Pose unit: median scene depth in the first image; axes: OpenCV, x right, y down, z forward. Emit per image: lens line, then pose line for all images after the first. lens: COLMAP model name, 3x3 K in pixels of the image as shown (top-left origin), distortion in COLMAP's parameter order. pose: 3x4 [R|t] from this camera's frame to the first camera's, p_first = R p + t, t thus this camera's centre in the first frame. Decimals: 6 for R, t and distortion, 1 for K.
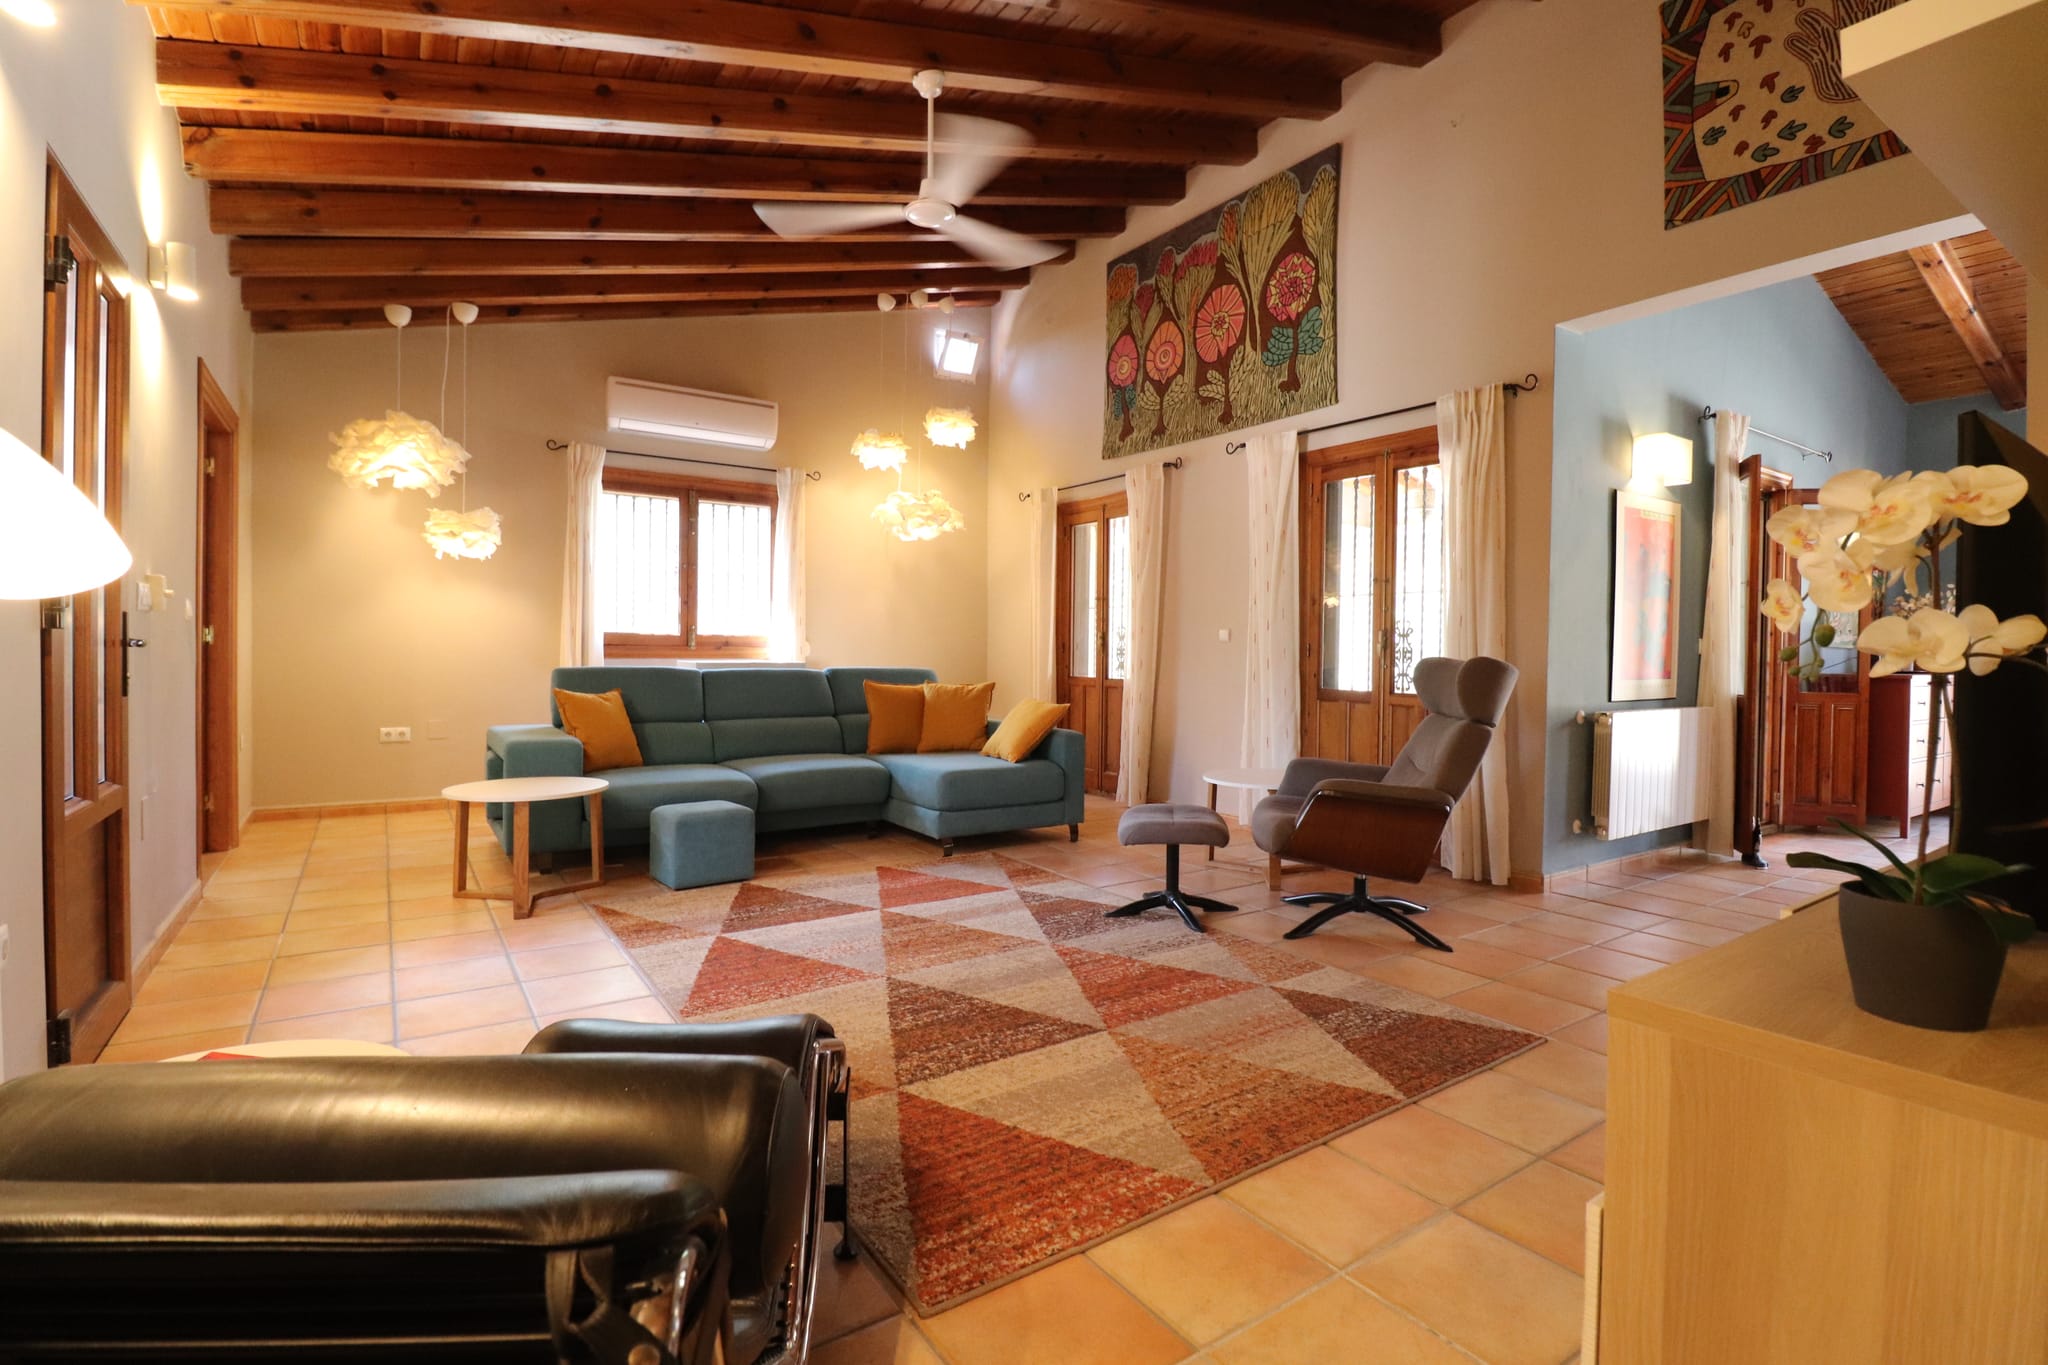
lens RADIAL K [[949.6, 0, 1018.4], [0, 949.6, 675.1], [0, 0, 1]] dist [-0.005095, -0.000344]
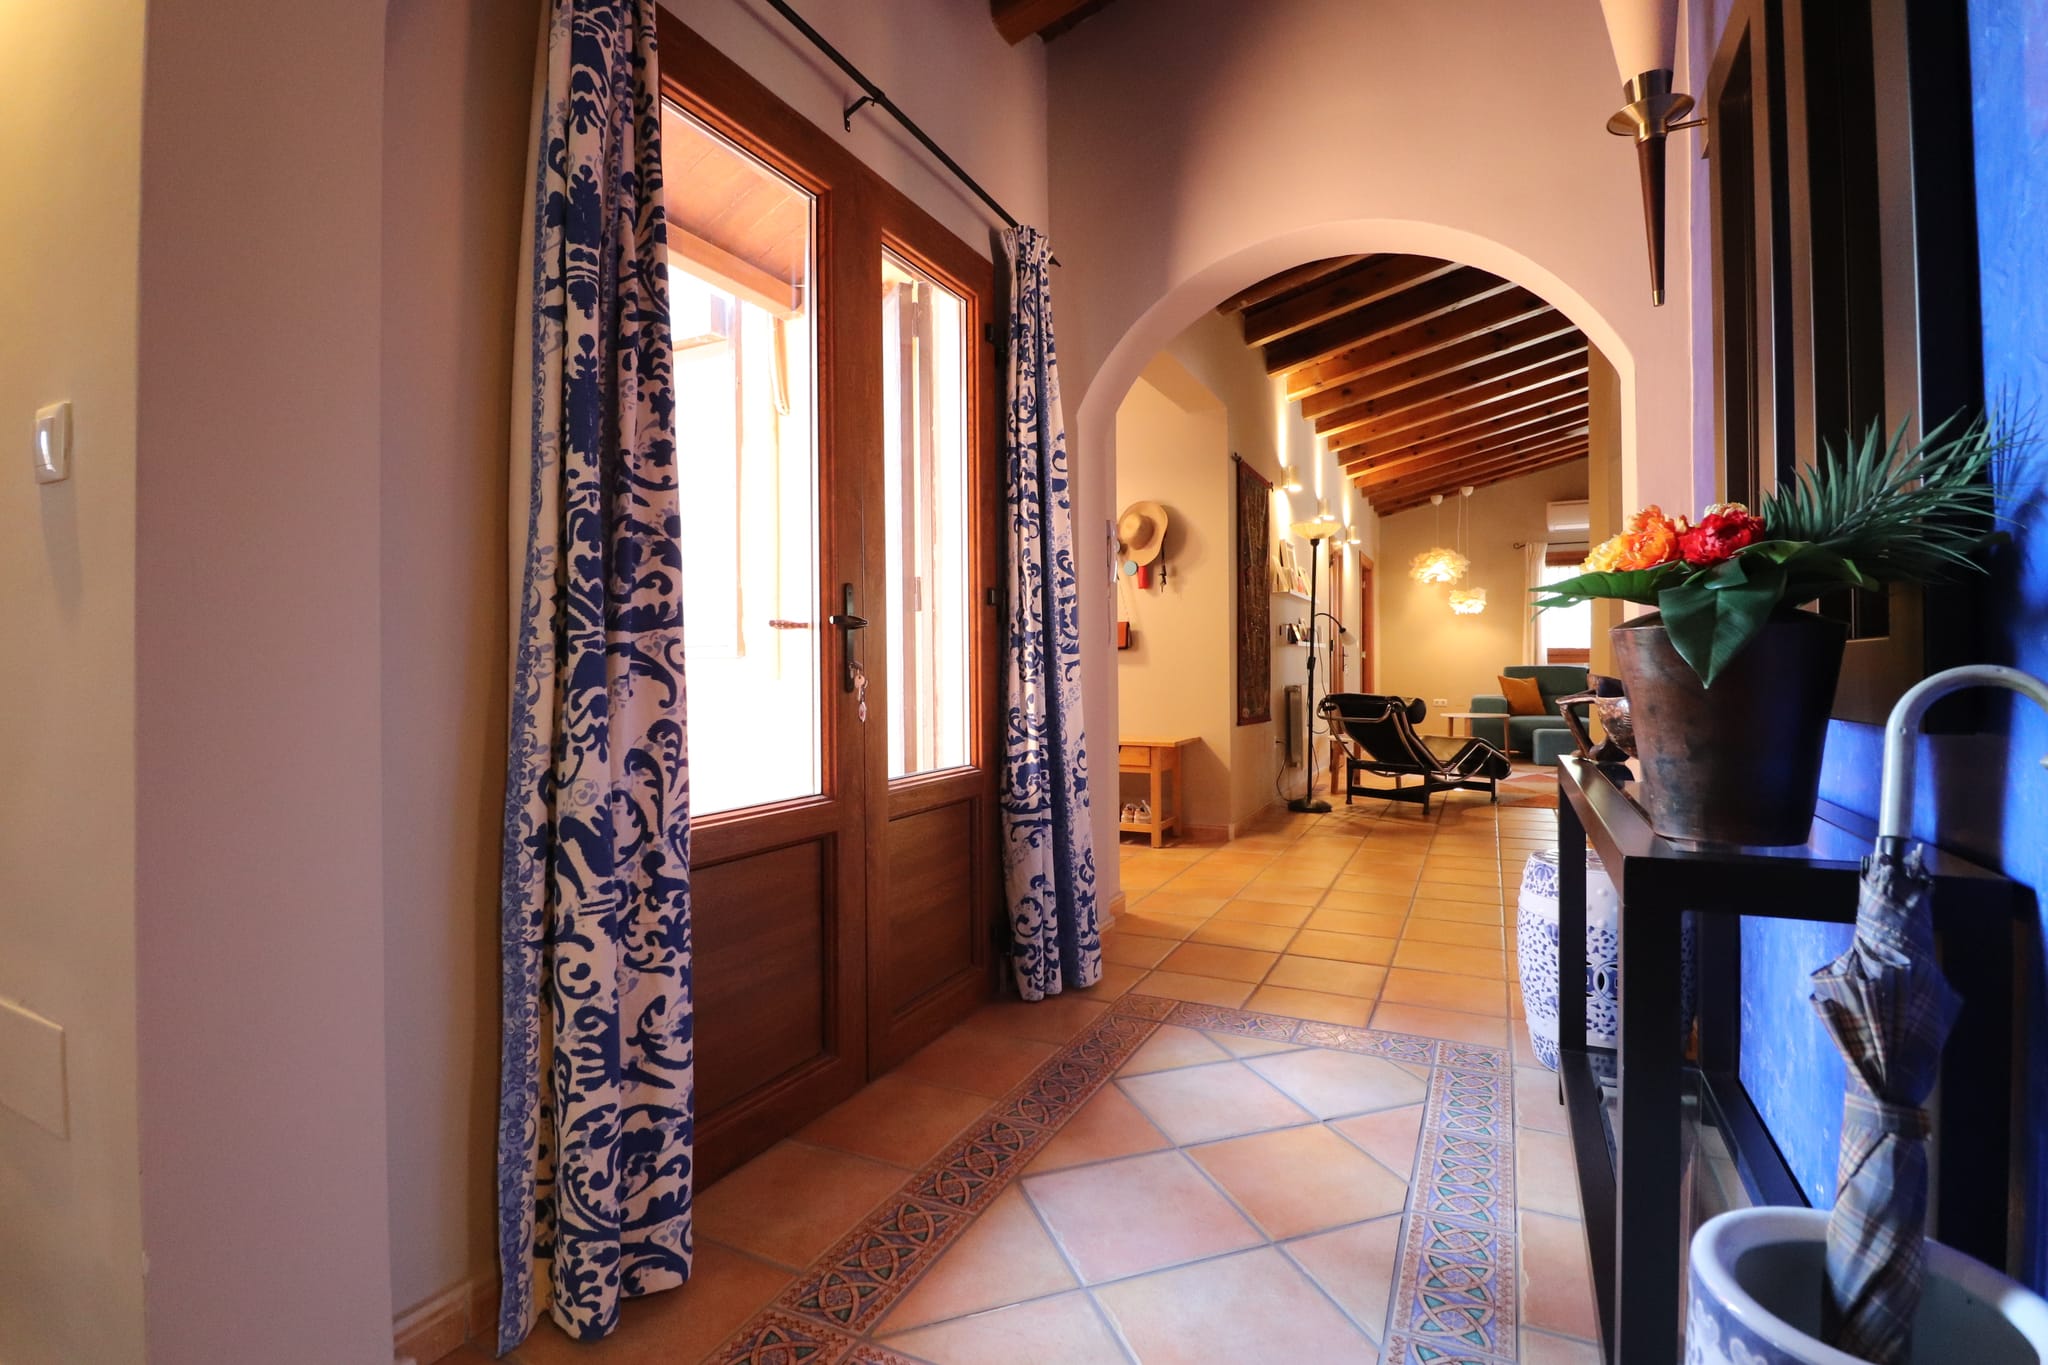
lens RADIAL K [[949.6, 0, 1019.7], [0, 949.6, 672.1], [0, 0, 1]] dist [-0.005095, -0.000344]
pose [[0.485810, -0.013044, -0.873967, 0.717017], [-0.001596, 0.999874, -0.015810, 0.034890], [0.874063, 0.009076, 0.485728, -0.813651]]
